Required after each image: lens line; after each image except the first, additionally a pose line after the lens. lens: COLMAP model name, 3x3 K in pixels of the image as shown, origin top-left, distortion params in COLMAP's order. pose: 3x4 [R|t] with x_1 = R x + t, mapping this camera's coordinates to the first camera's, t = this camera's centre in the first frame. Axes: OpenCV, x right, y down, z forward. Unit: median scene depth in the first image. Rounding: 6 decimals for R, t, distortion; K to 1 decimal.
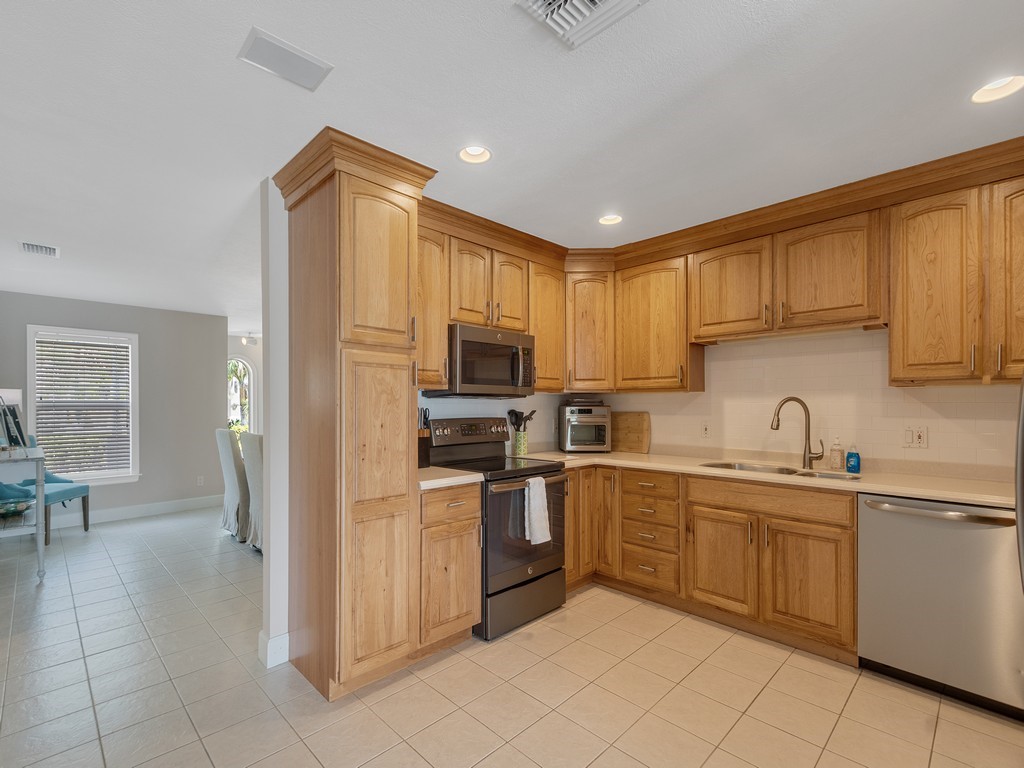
lens RADIAL K [[473.2, 0, 494.7], [0, 473.2, 404.5], [0, 0, 1]] dist [0.003718, 0.000413]
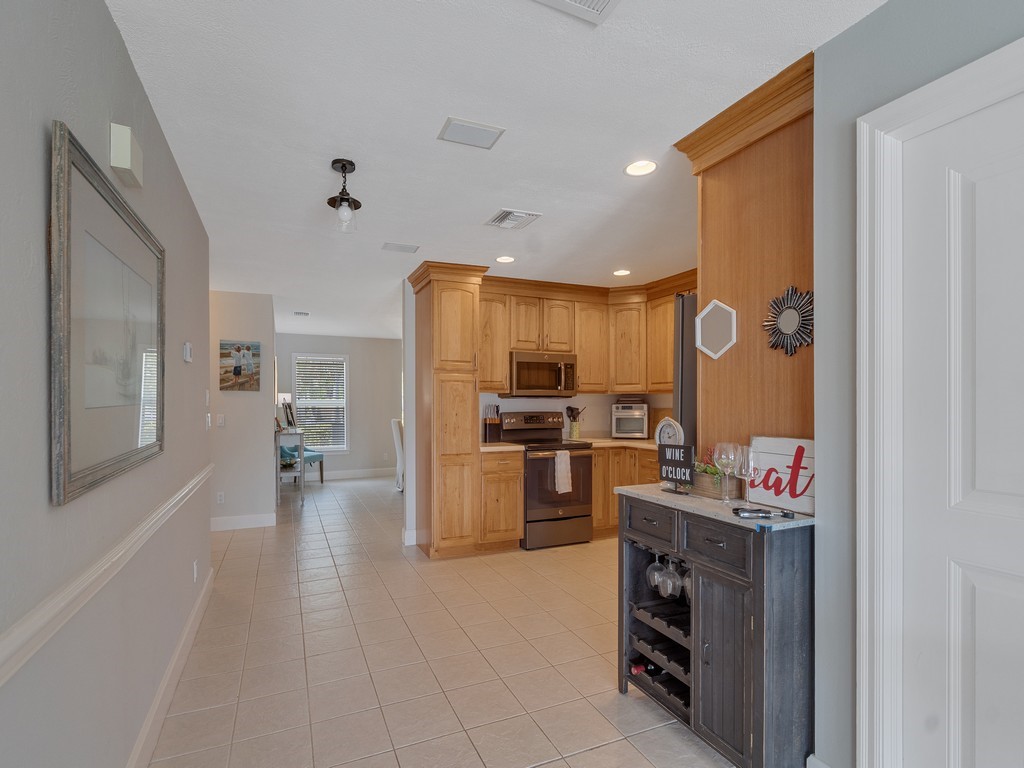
lens RADIAL K [[490.2, 0, 494.0], [0, 490.2, 408.7], [0, 0, 1]] dist [-0.000094, 0.000464]
pose [[0.934409, 0.004465, -0.356174, 0.387123], [0.000119, 0.999917, 0.012848, -0.000828], [0.356202, -0.012048, 0.934331, -0.483410]]
